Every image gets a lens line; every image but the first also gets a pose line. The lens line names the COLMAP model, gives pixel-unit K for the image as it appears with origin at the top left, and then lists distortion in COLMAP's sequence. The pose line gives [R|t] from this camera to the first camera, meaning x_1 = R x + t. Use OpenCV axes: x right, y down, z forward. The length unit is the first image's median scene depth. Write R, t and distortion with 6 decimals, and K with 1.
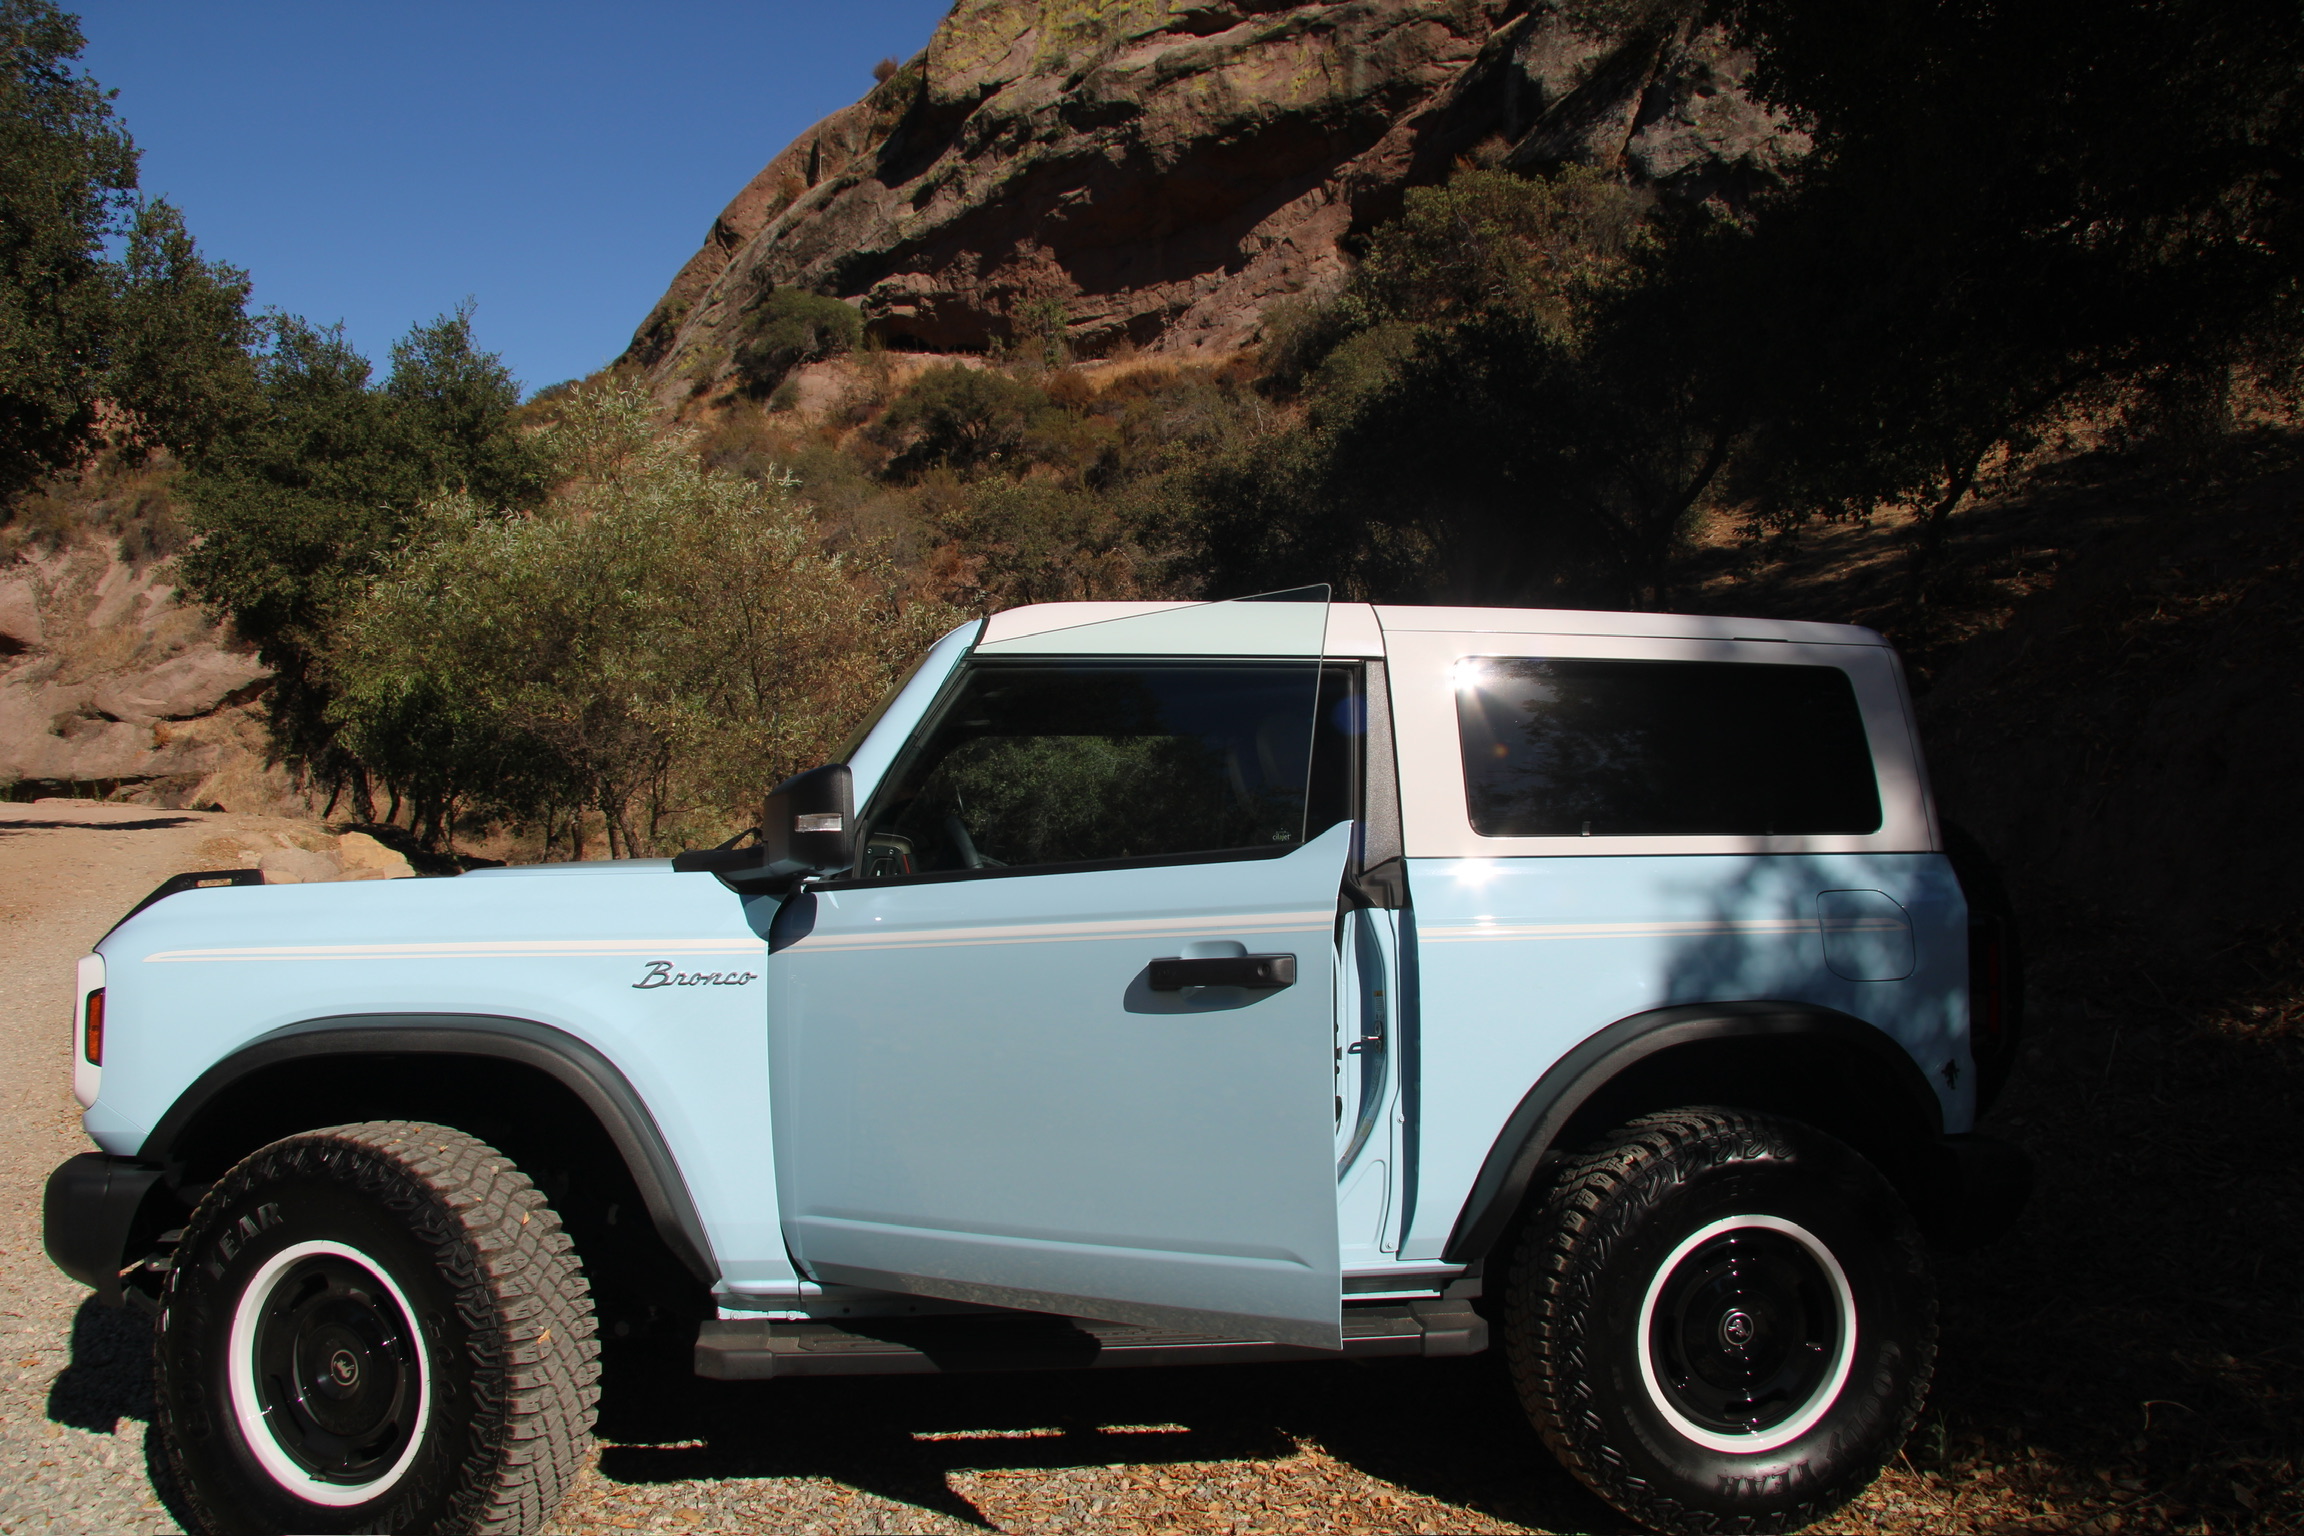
lens RADIAL K [[1784.6, 0, 1152.0], [0, 1784.6, 768.0], [0, 0, 1]] dist [-0.181857, 0.140226]
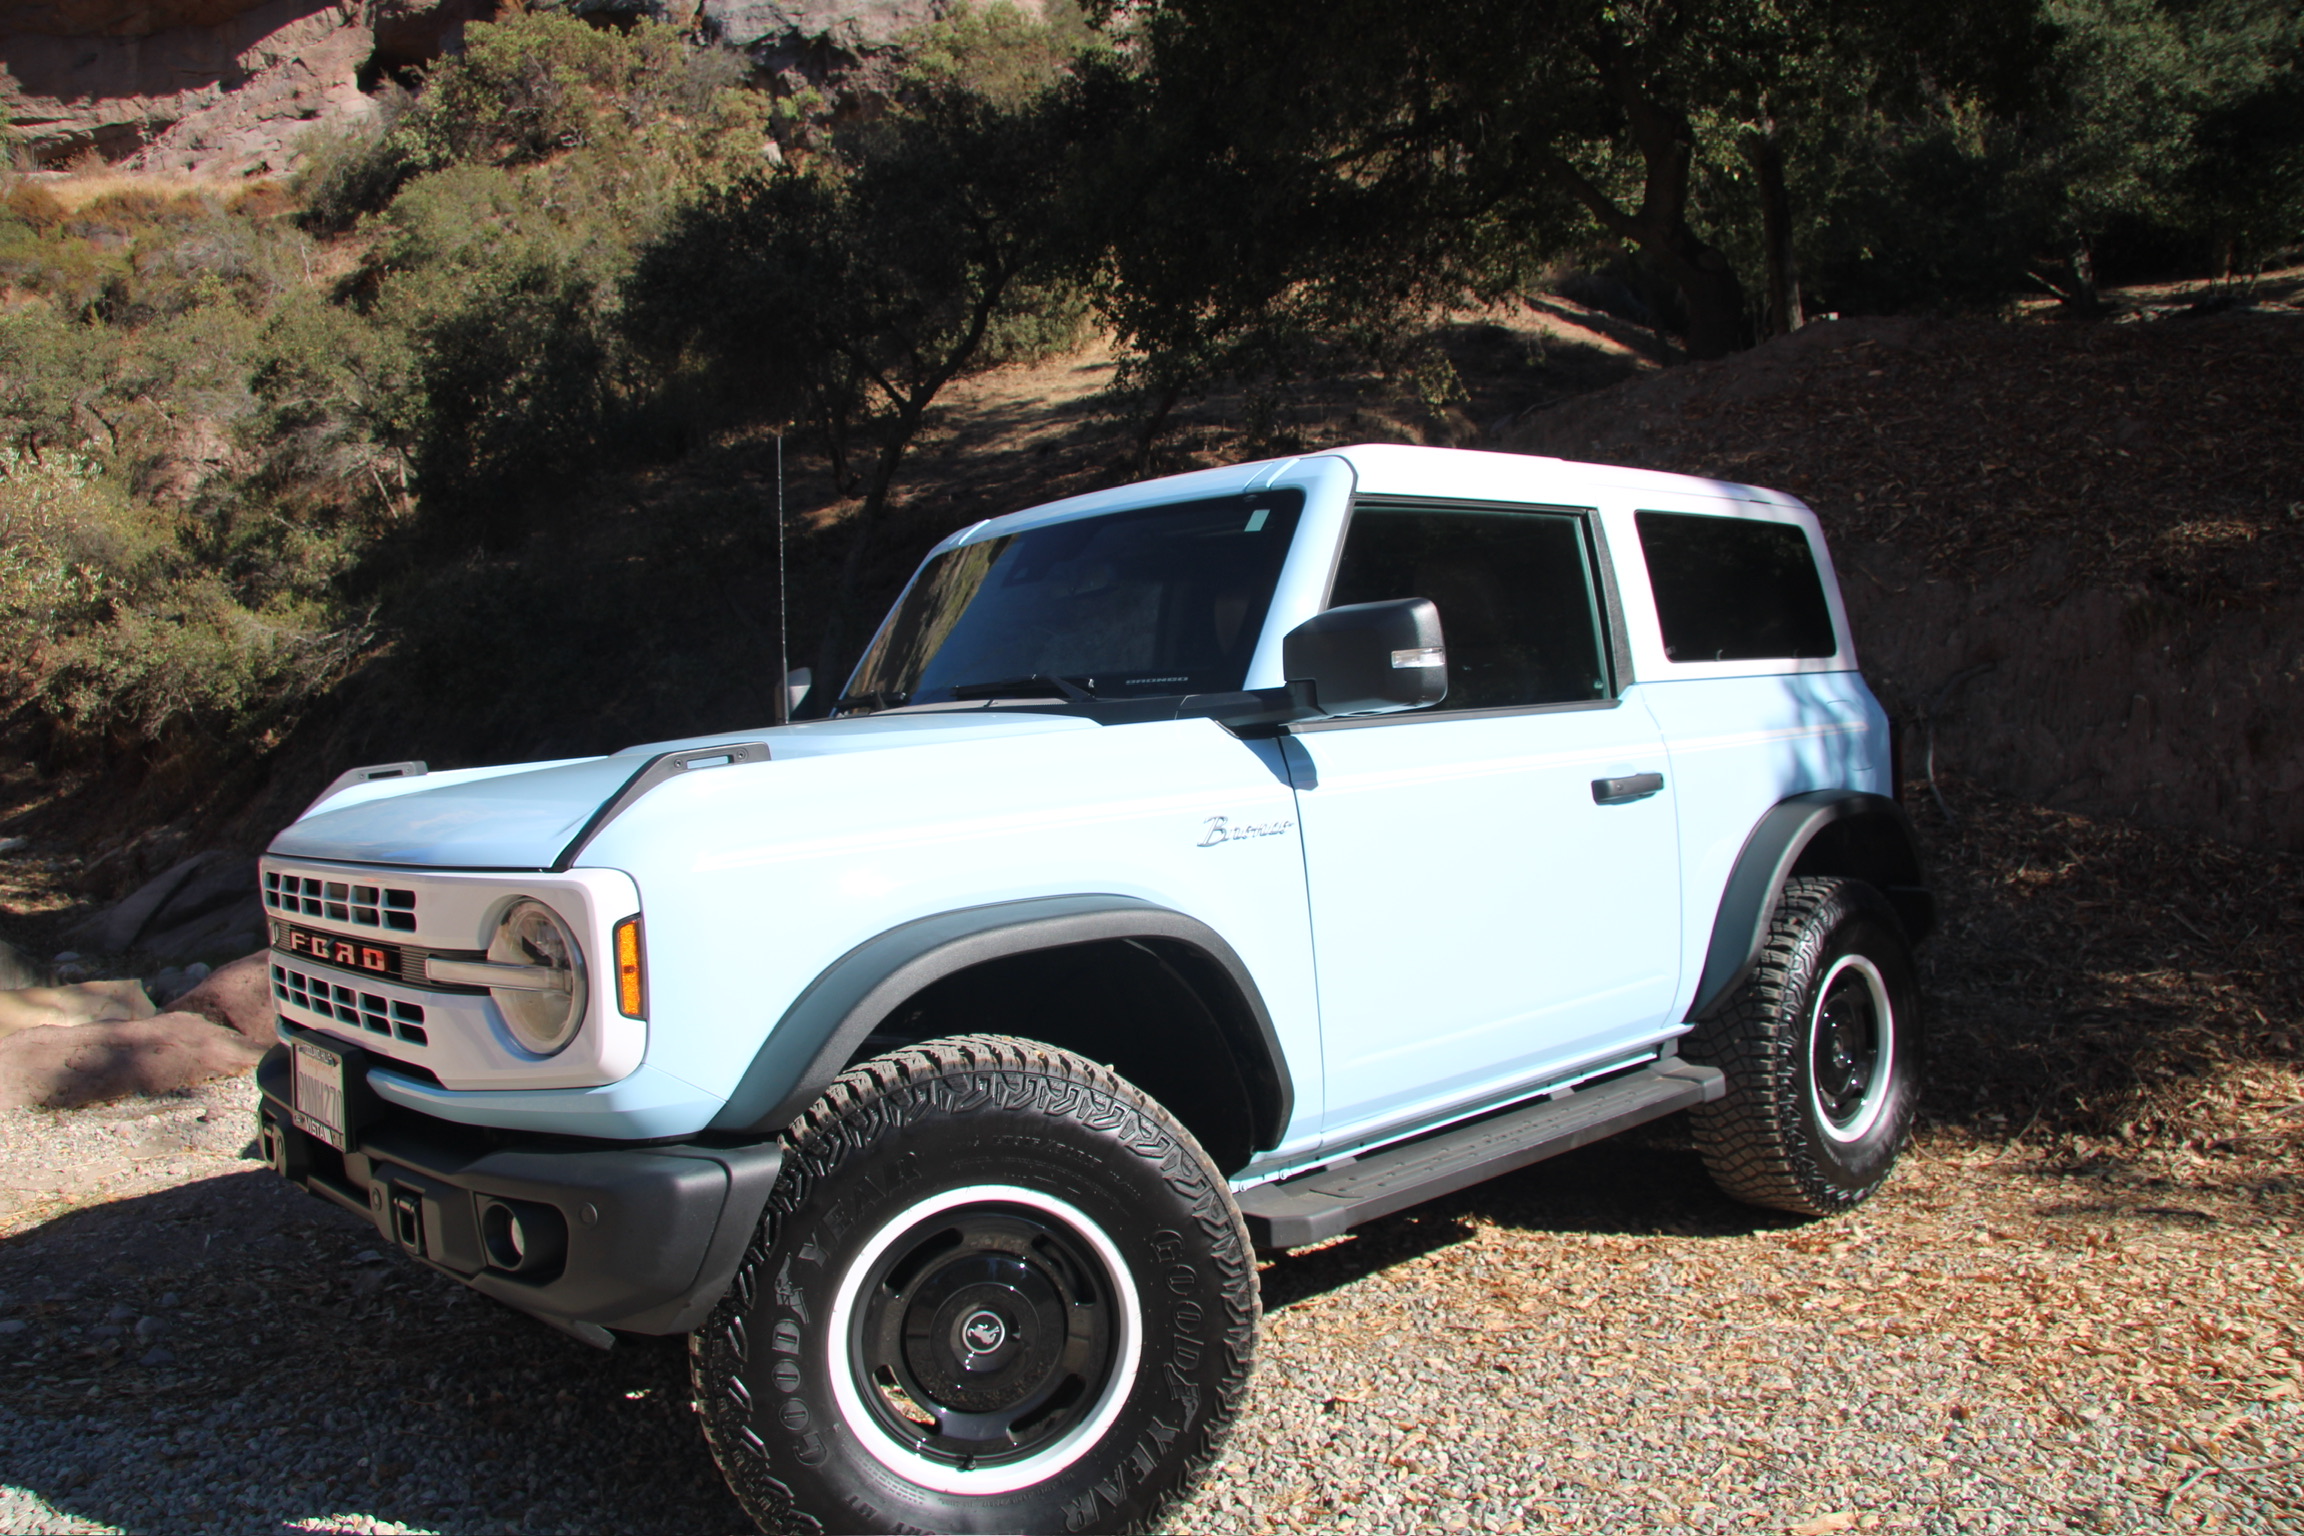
lens RADIAL K [[1764.6, 0, 1152.0], [0, 1764.6, 768.0], [0, 0, 1]] dist [-0.183421, 0.138578]
pose [[0.830459, -0.056566, 0.554200, -0.074206], [0.014165, 0.996654, 0.080501, 0.001005], [-0.556900, -0.059003, 0.828481, 0.023588]]
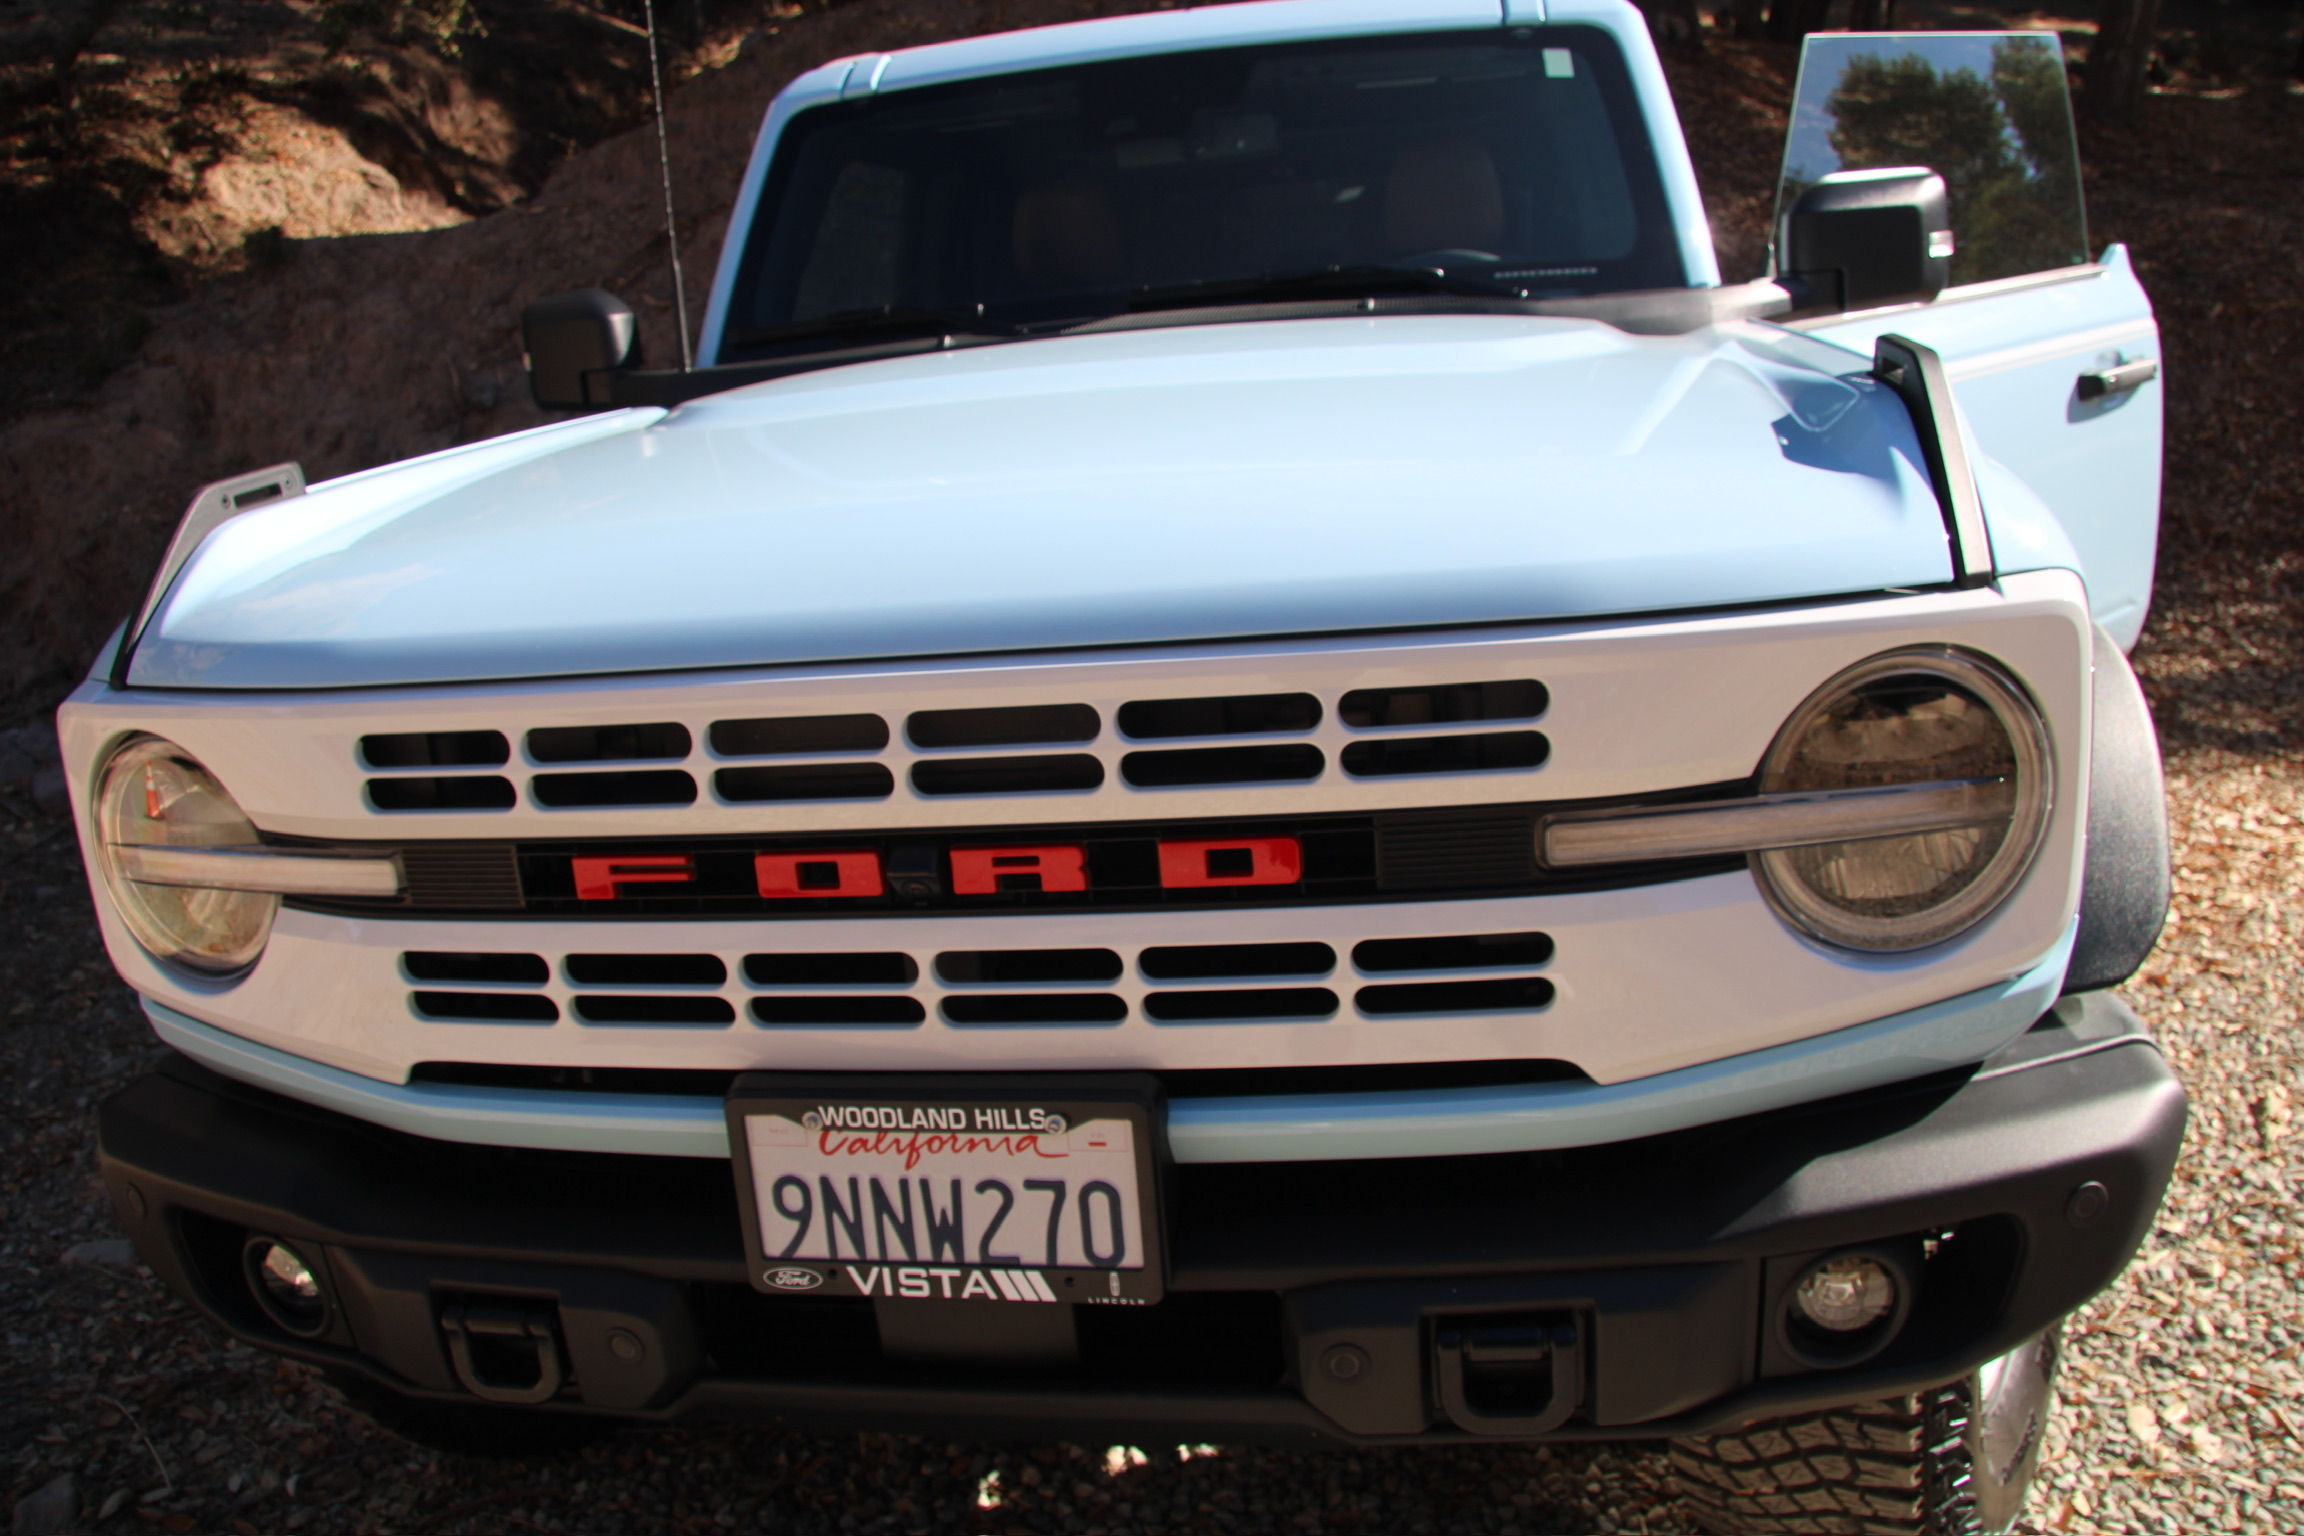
lens RADIAL K [[1764.6, 0, 1152.0], [0, 1764.6, 768.0], [0, 0, 1]] dist [-0.183421, 0.138578]
pose [[0.300290, -0.257865, 0.918331, -0.091997], [0.018036, 0.964127, 0.264827, 0.004384], [-0.953677, -0.062962, 0.294169, 0.095760]]
